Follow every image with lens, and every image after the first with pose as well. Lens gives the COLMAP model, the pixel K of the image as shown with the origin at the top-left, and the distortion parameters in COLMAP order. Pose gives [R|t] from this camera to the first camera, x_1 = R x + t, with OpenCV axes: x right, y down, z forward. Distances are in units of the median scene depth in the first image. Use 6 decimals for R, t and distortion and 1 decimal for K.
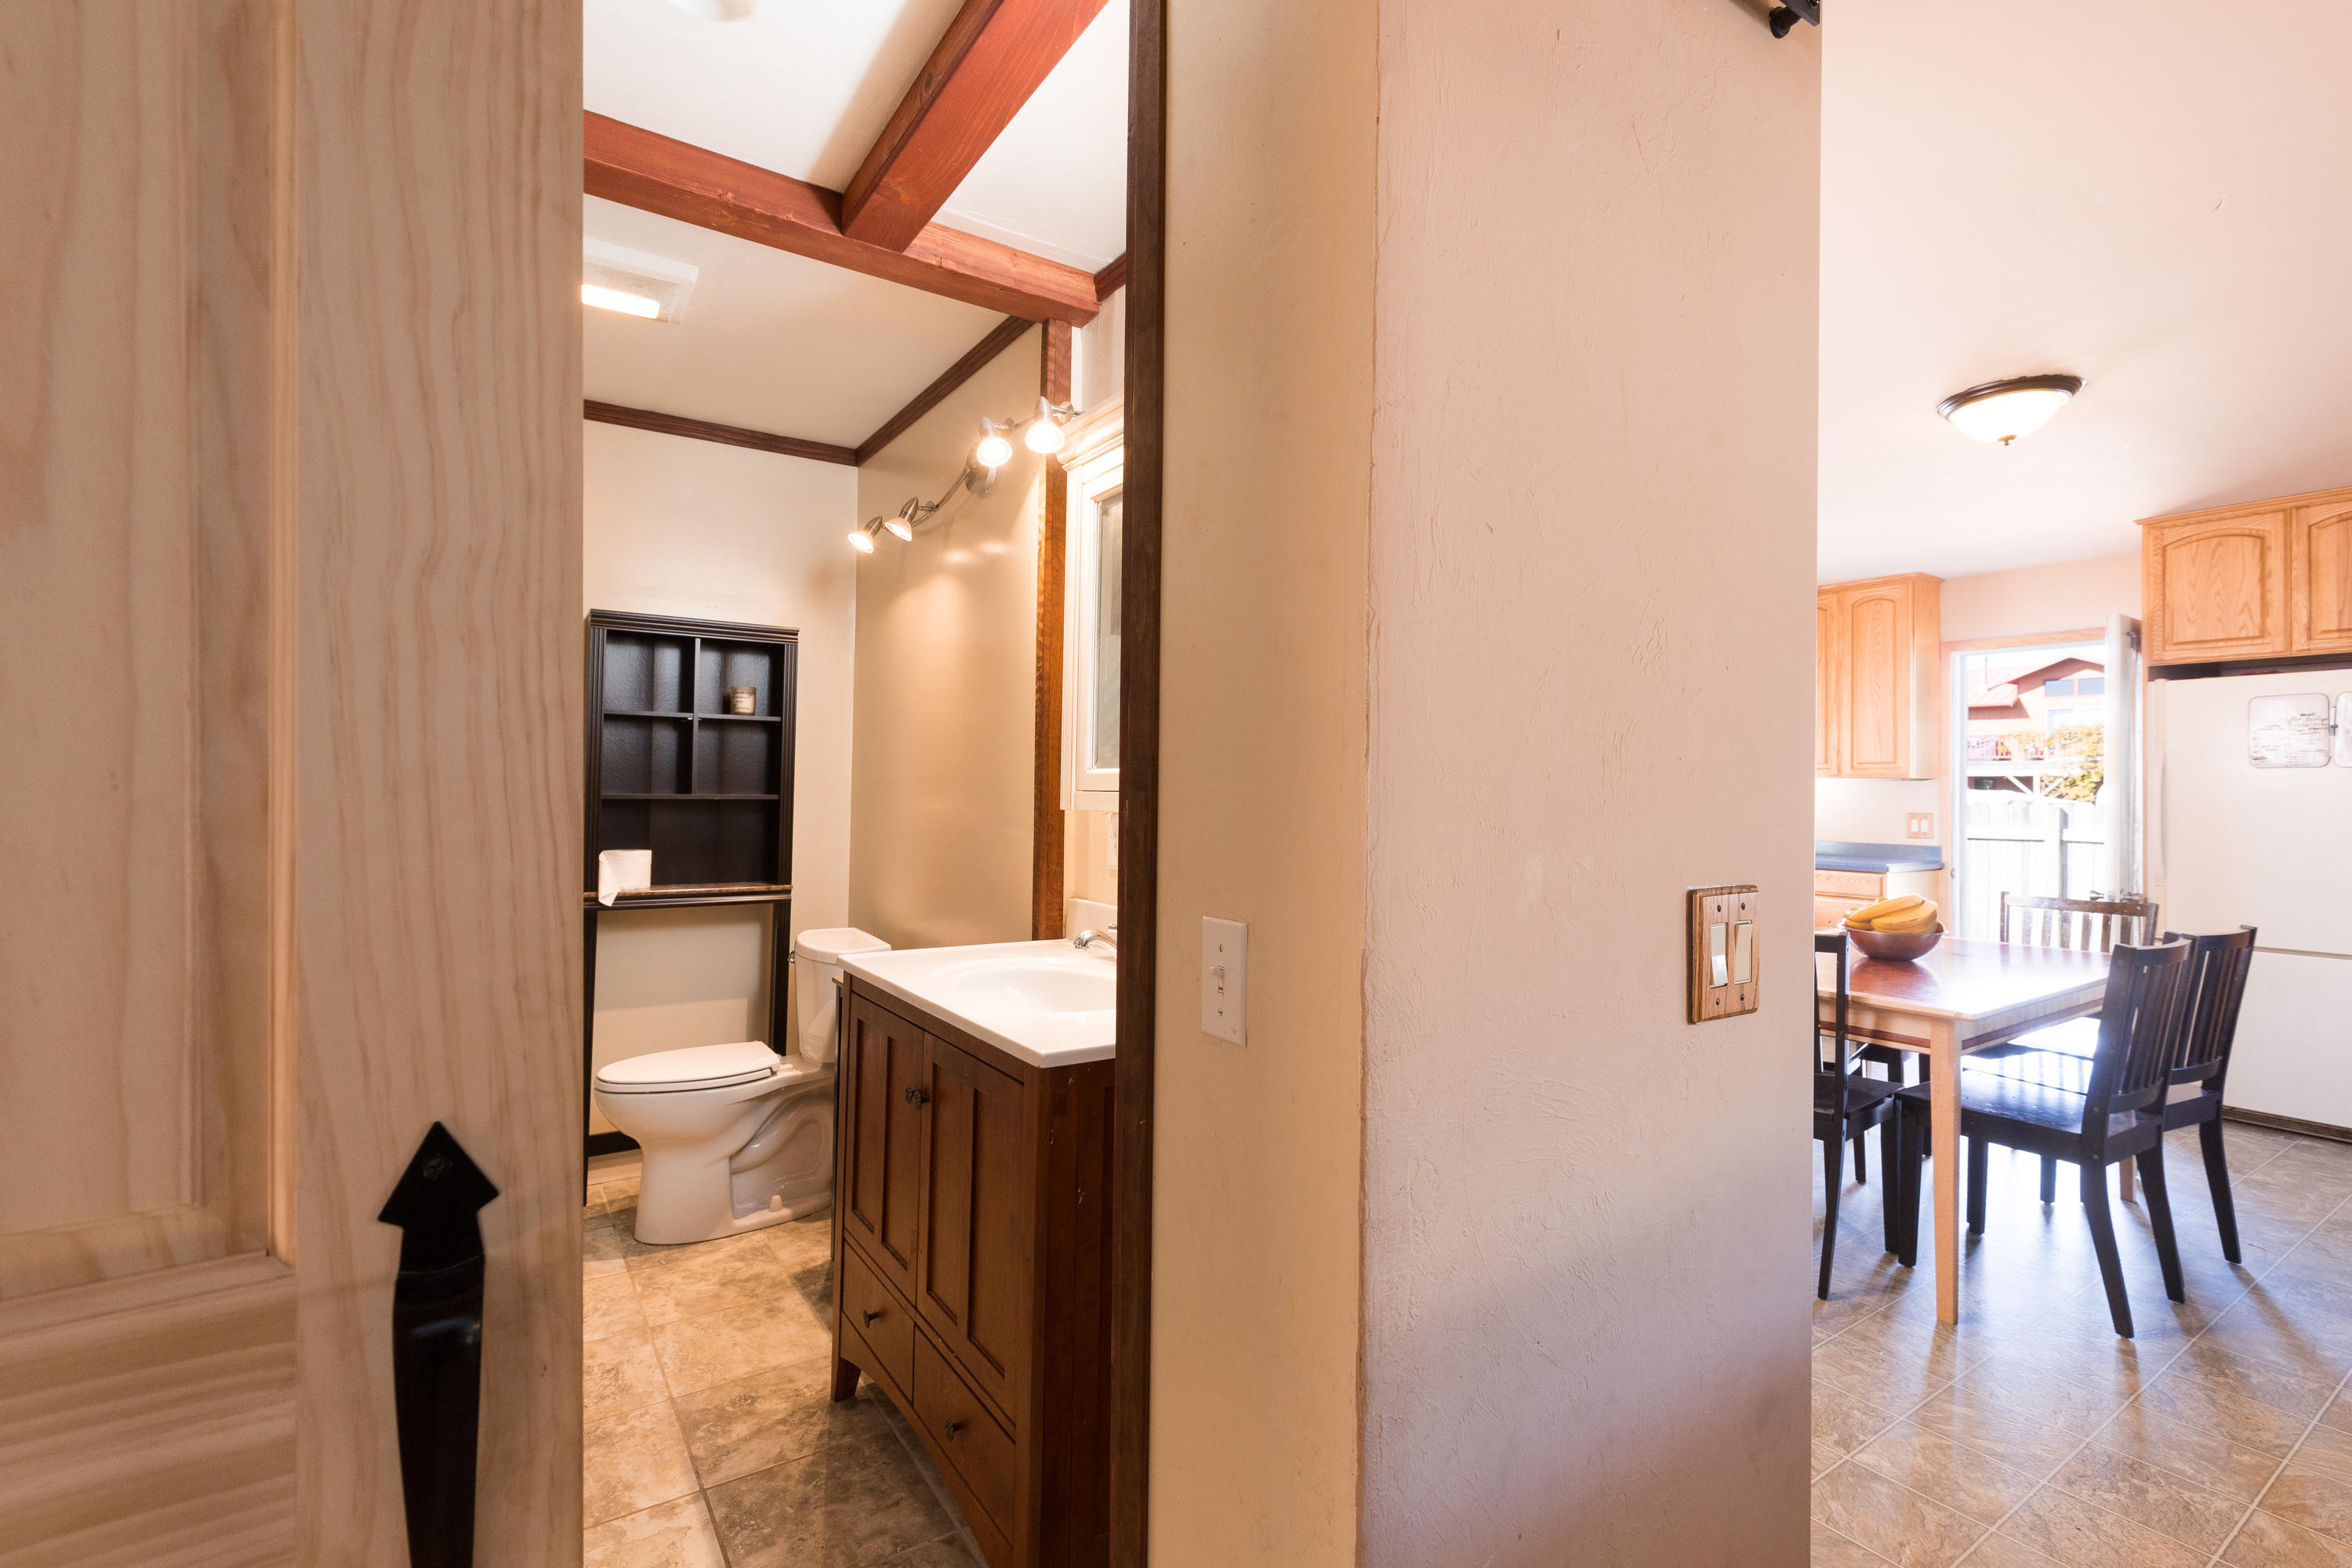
lens RADIAL K [[1063.2, 0, 1186.8], [0, 1063.2, 766.4], [0, 0, 1]] dist [-0.001769, 0.001076]
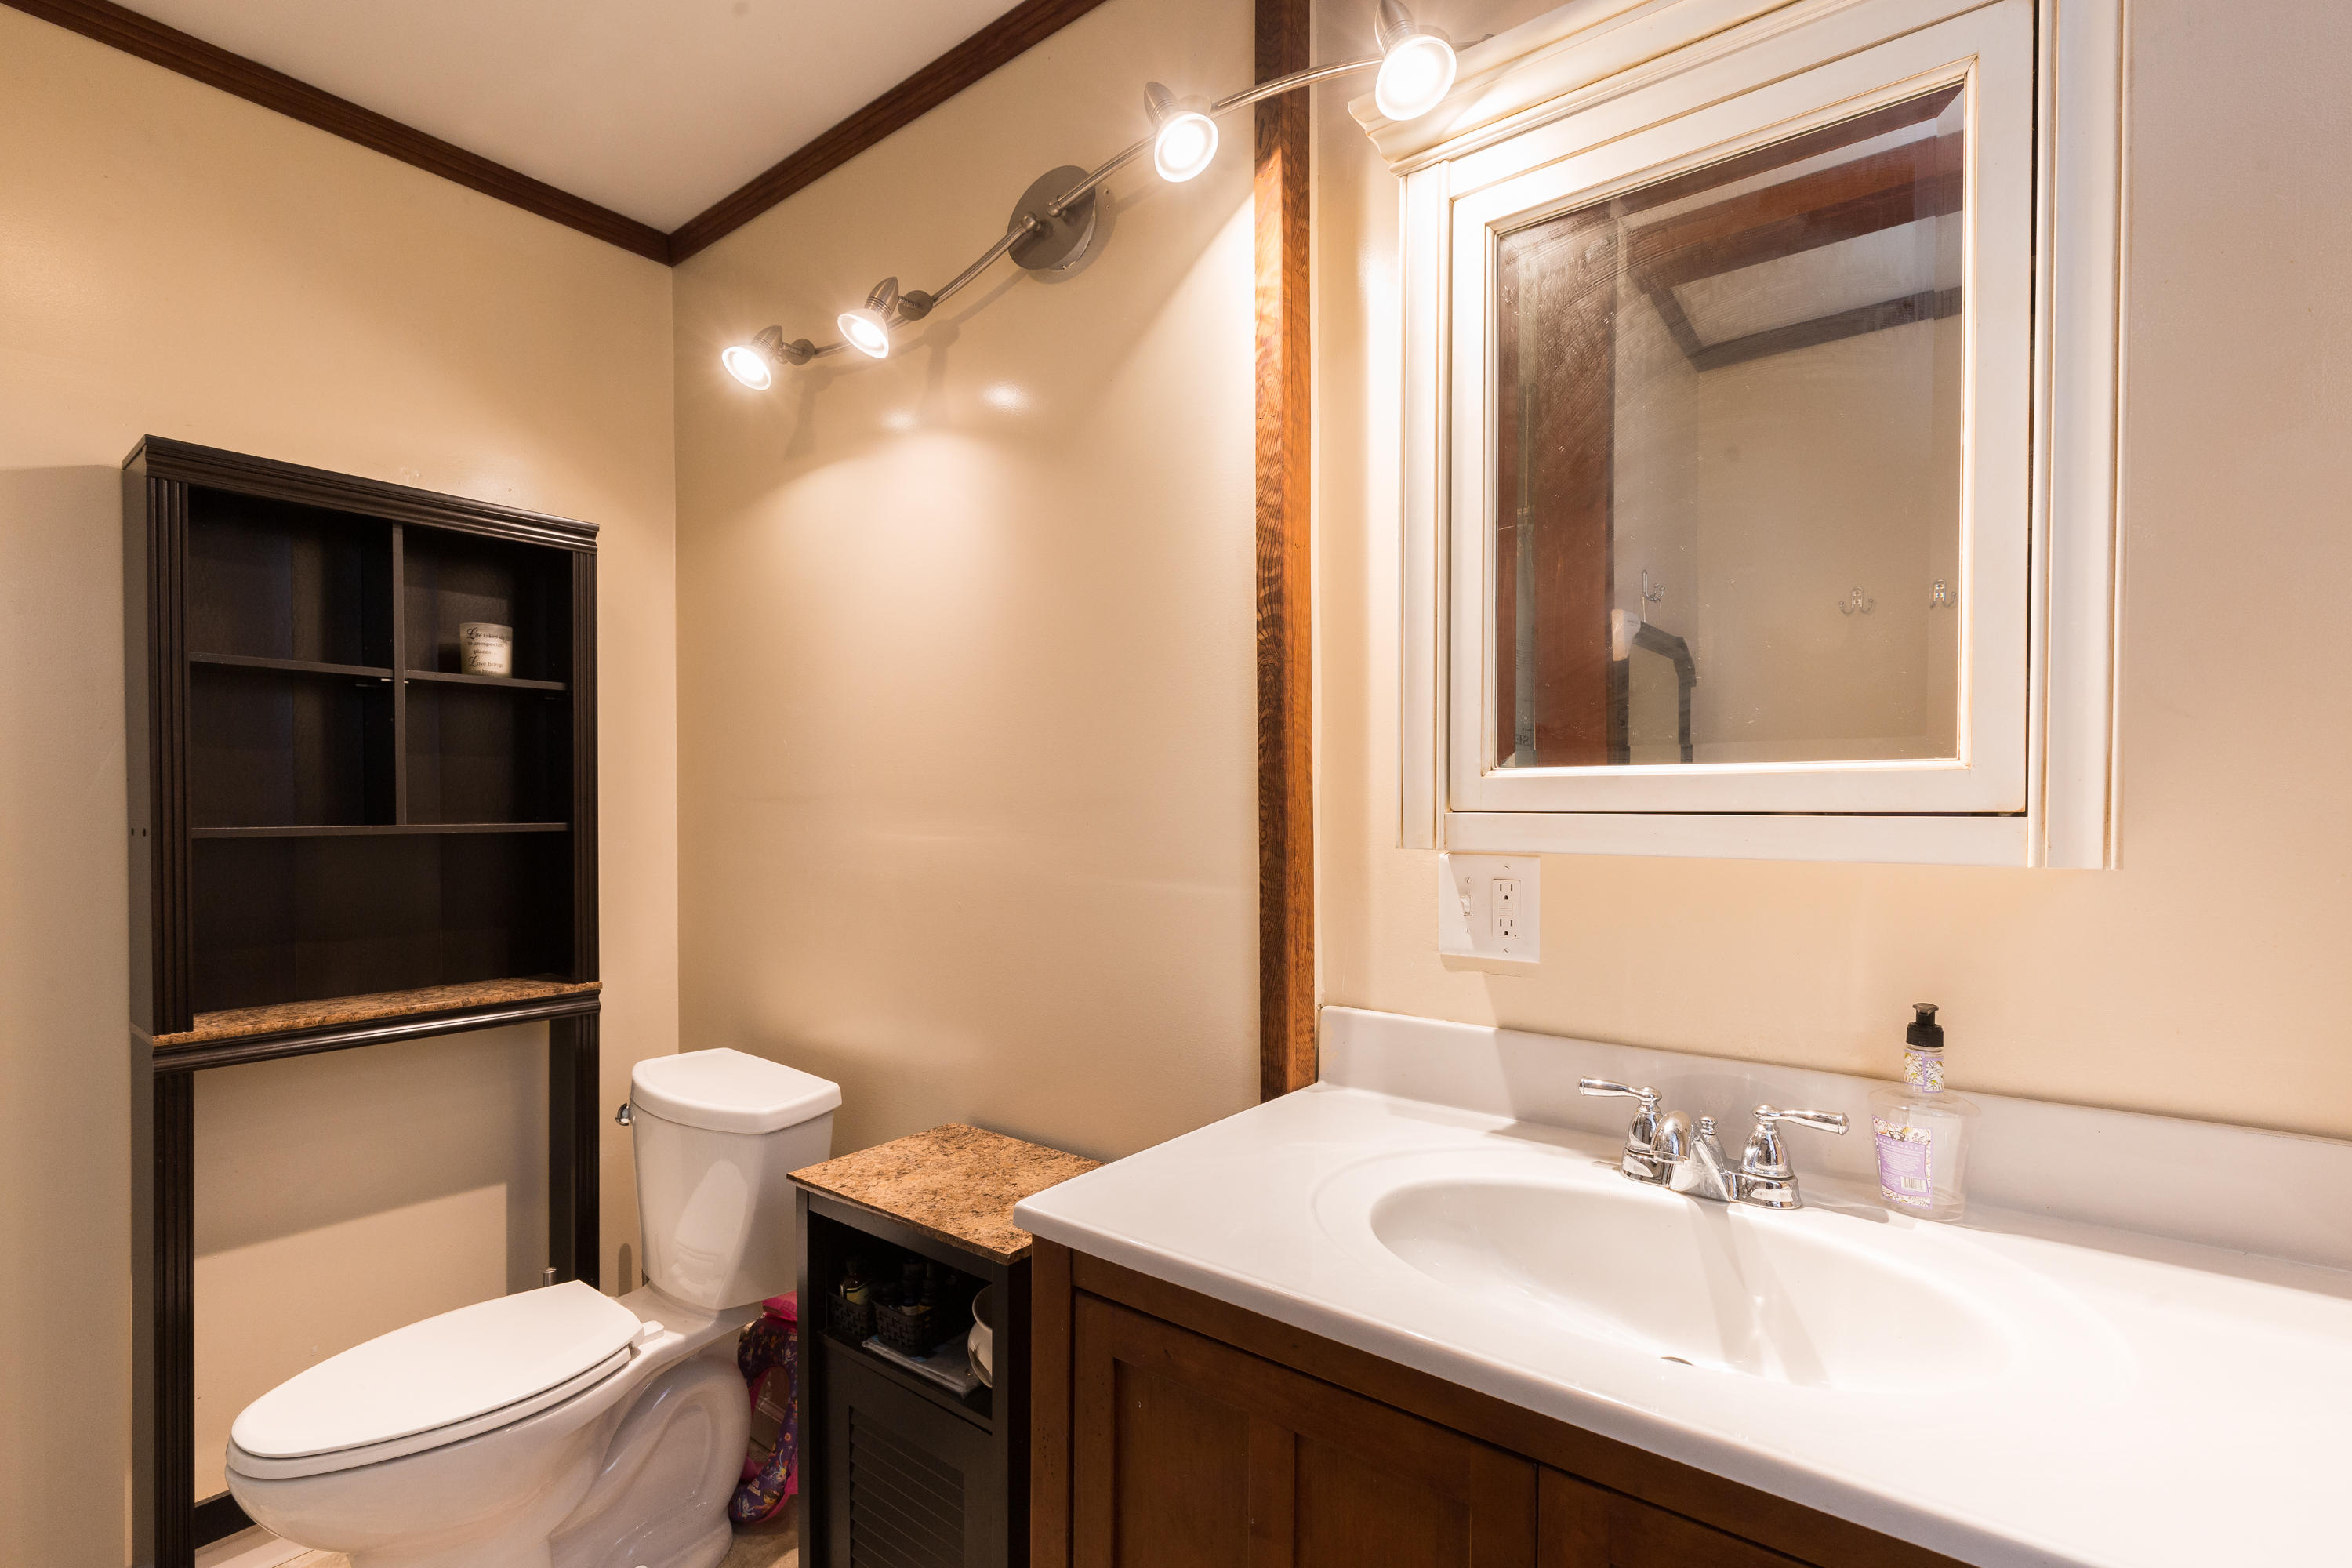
lens RADIAL K [[1063.2, 0, 1213.0], [0, 1063.2, 826.7], [0, 0, 1]] dist [-0.001769, 0.001076]
pose [[0.945673, -0.018425, 0.324596, -0.248168], [0.003492, 0.998911, 0.046529, 0.003846], [-0.325100, -0.042868, 0.944708, 0.366460]]
